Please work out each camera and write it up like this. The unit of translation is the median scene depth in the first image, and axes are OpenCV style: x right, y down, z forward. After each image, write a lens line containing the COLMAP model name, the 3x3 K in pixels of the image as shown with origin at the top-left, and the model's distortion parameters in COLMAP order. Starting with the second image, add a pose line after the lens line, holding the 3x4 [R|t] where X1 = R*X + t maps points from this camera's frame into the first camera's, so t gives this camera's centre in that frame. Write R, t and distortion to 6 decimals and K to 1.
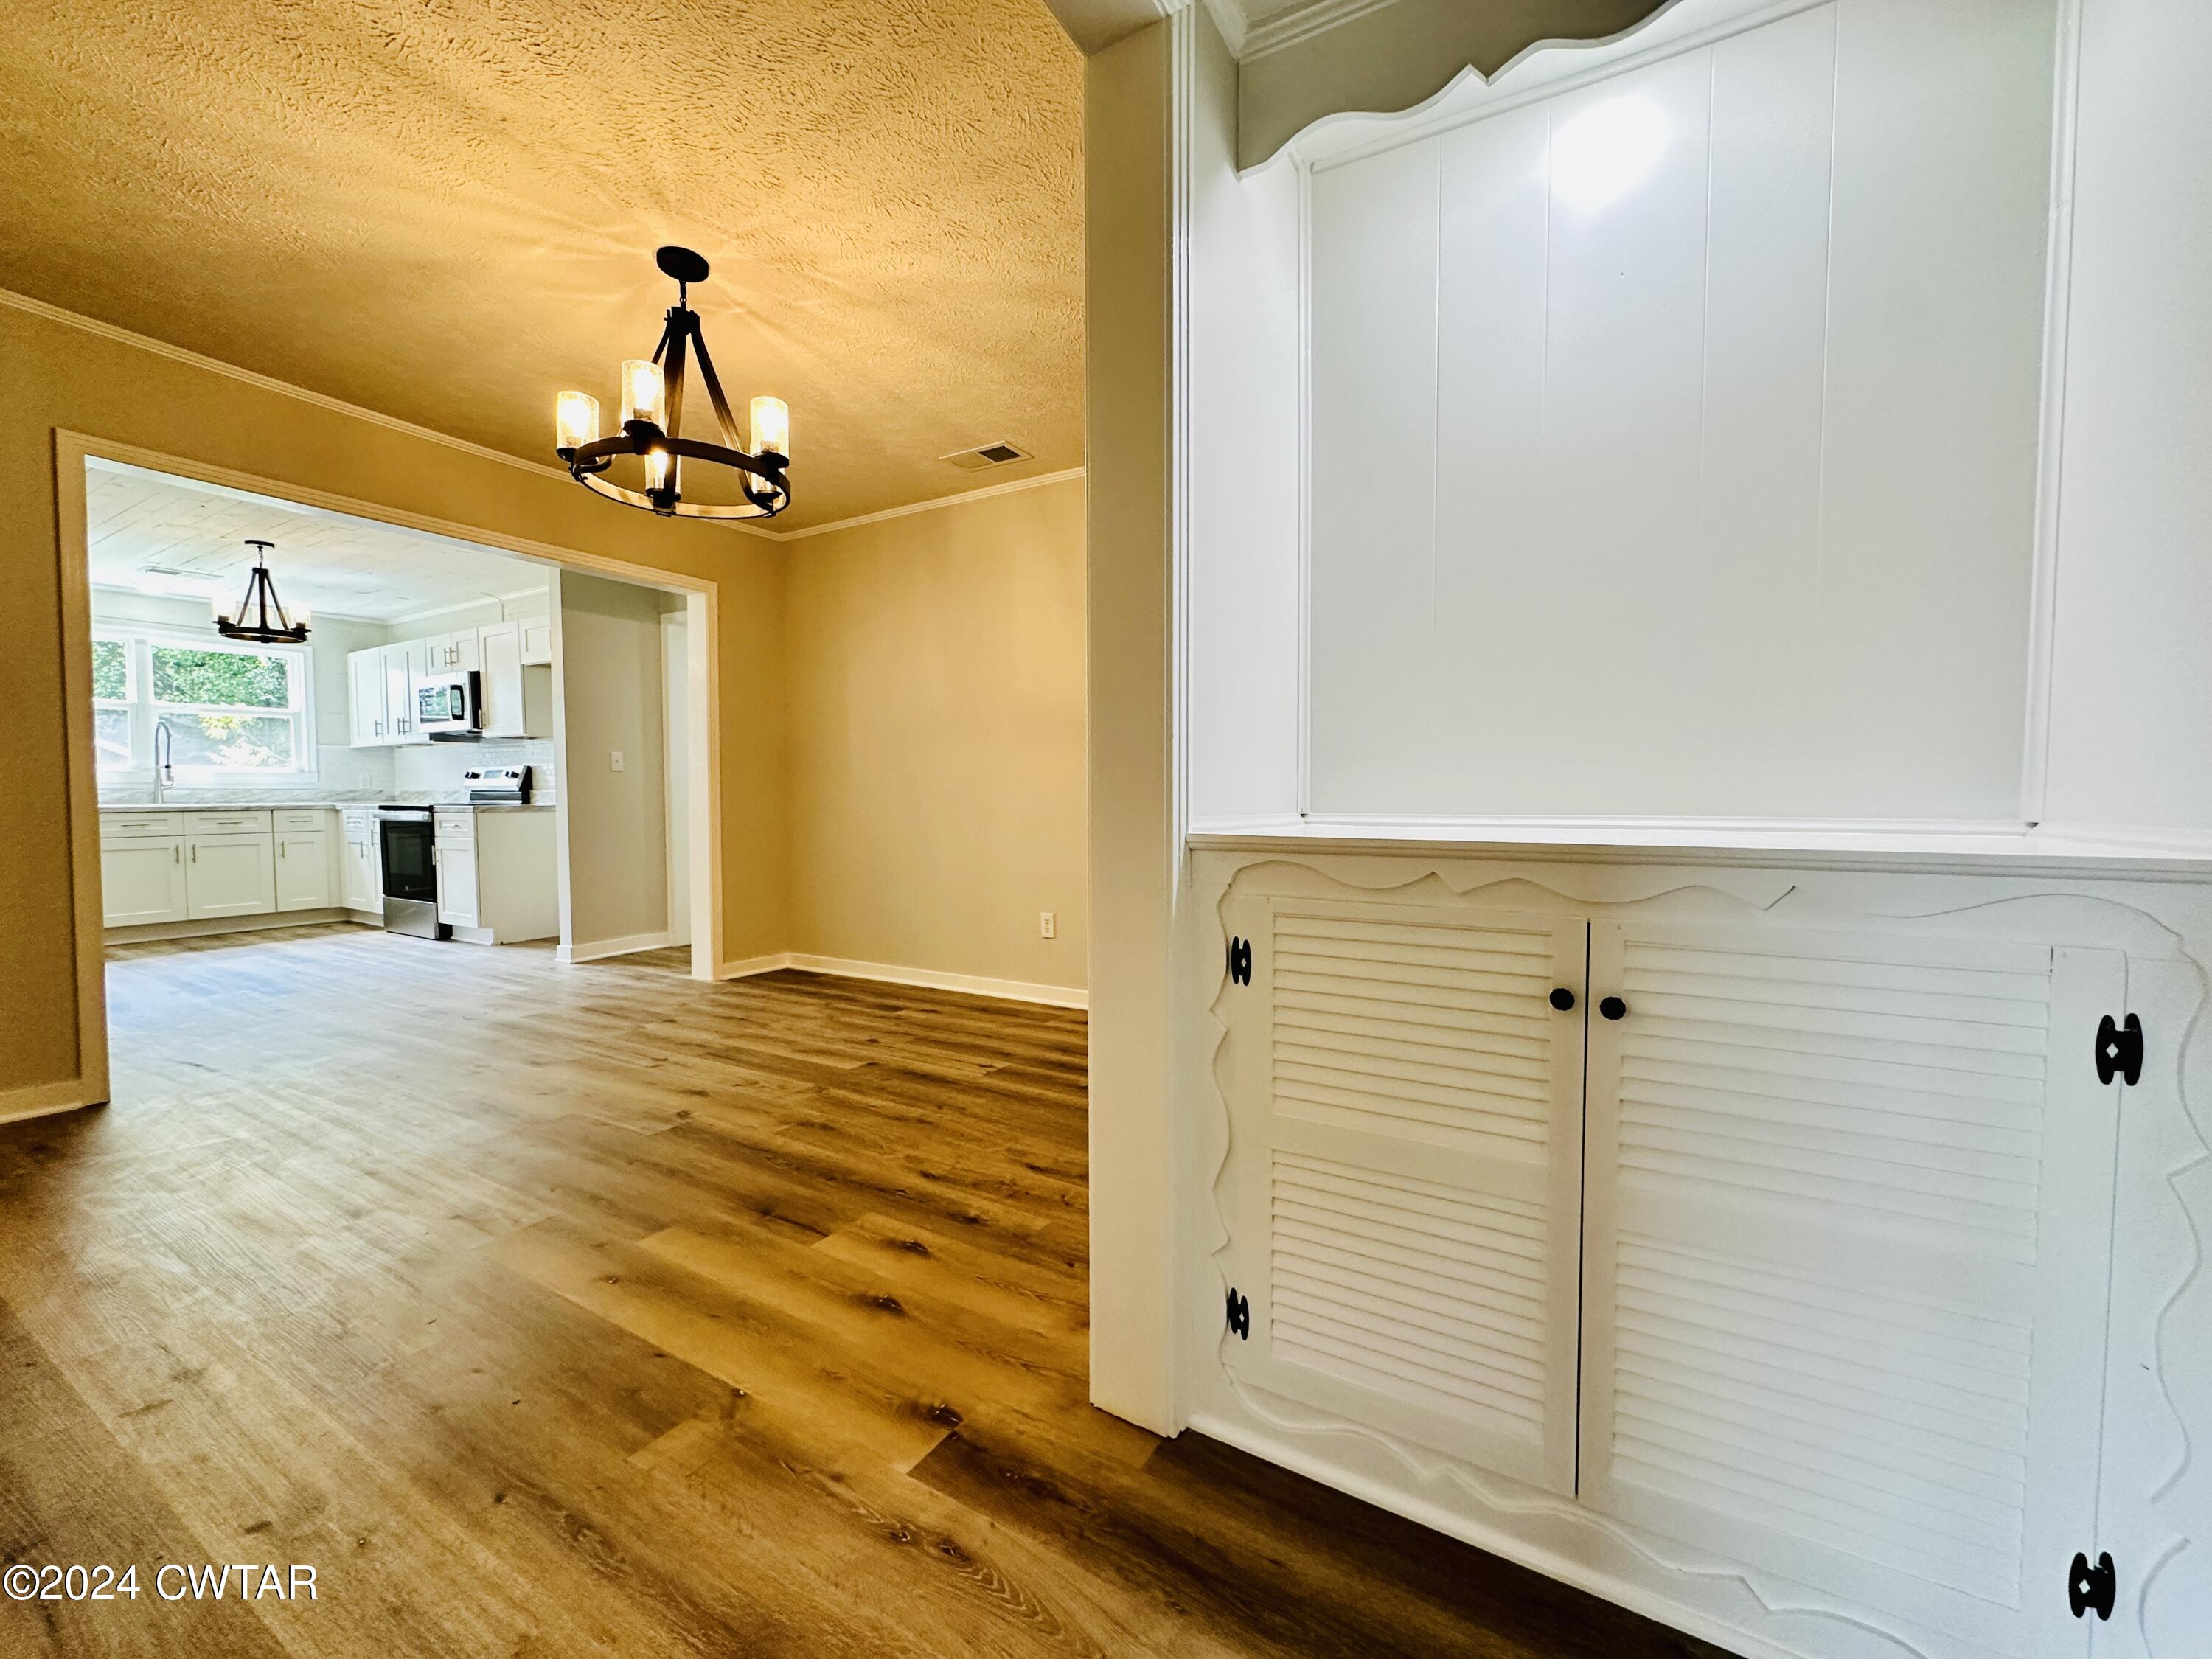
lens RADIAL K [[882.6, 0, 1106.0], [0, 882.6, 829.5], [0, 0, 1]] dist [-0.001868, 0.000520]
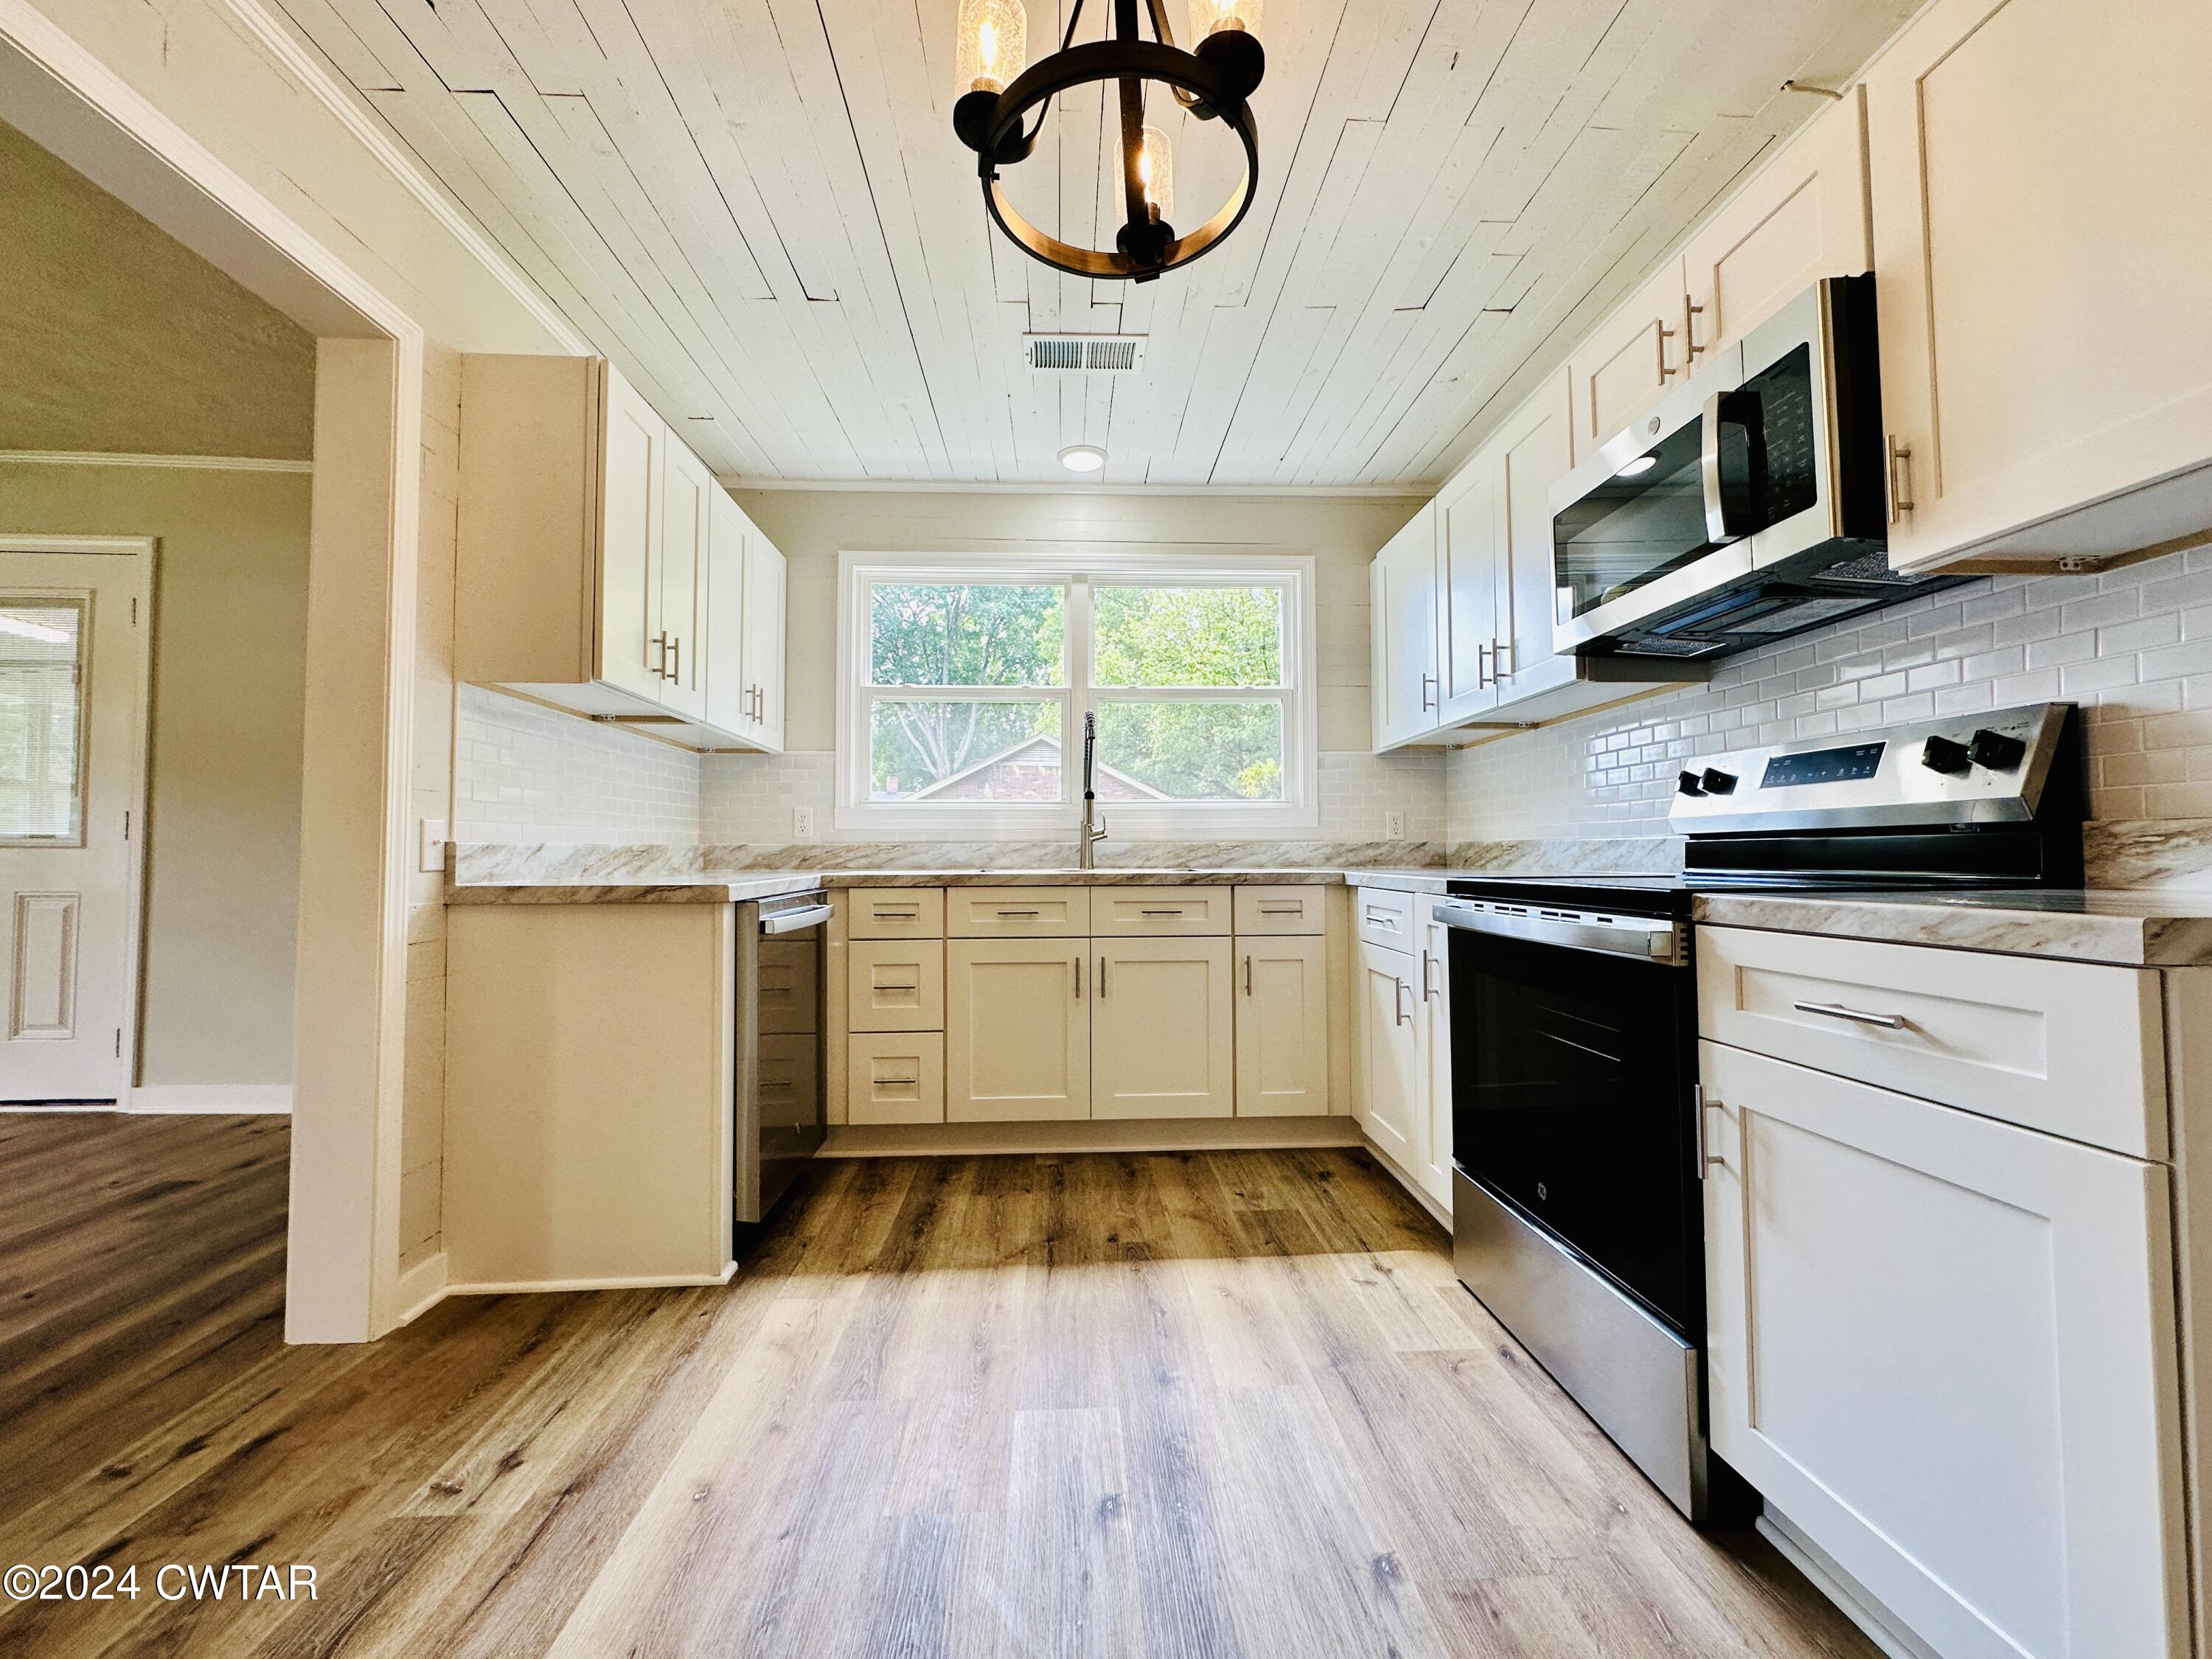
lens RADIAL K [[882.6, 0, 1106.0], [0, 882.6, 829.5], [0, 0, 1]] dist [-0.001868, 0.000520]
pose [[0.550850, -0.025618, -0.834211, -1.229007], [-0.033974, 0.998012, -0.053082, -0.048289], [0.833912, 0.057582, 0.548885, 1.412867]]
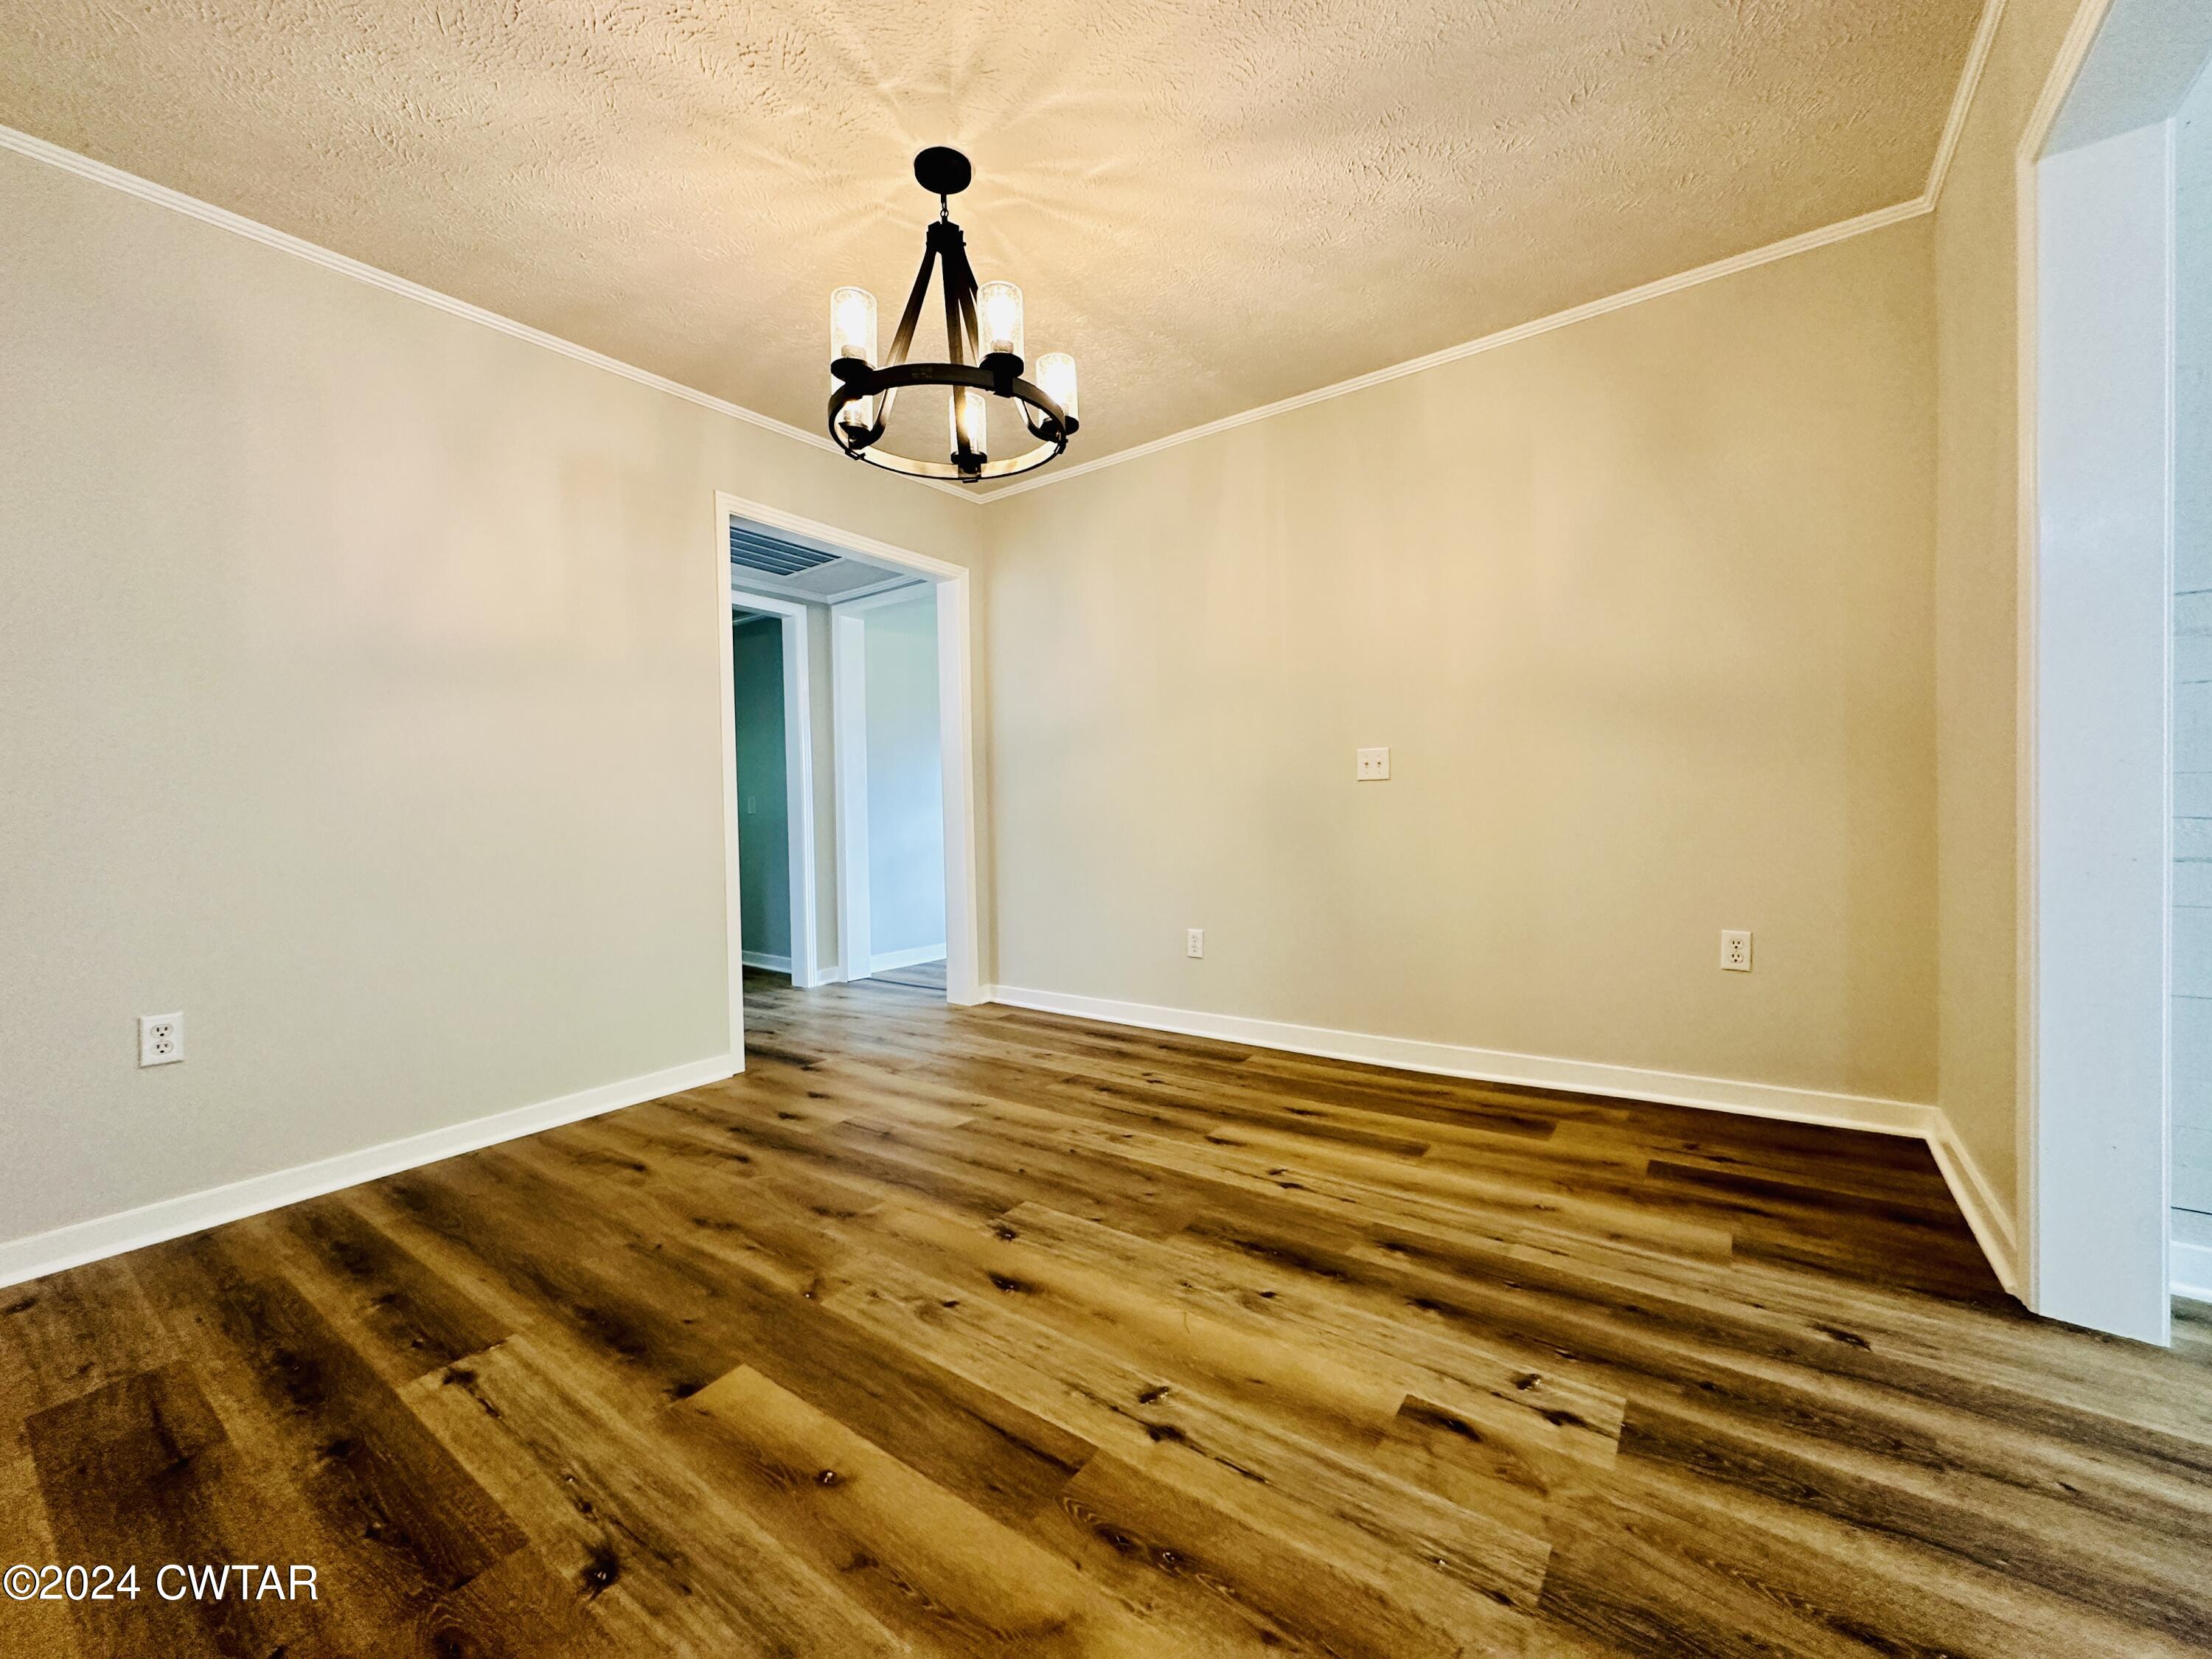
lens RADIAL K [[882.6, 0, 1106.0], [0, 882.6, 829.5], [0, 0, 1]] dist [-0.001868, 0.000520]
pose [[-0.995636, 0.022811, 0.090494, -0.526837], [0.028538, 0.997636, 0.062509, -0.046825], [-0.088854, 0.064819, -0.993933, 1.408342]]
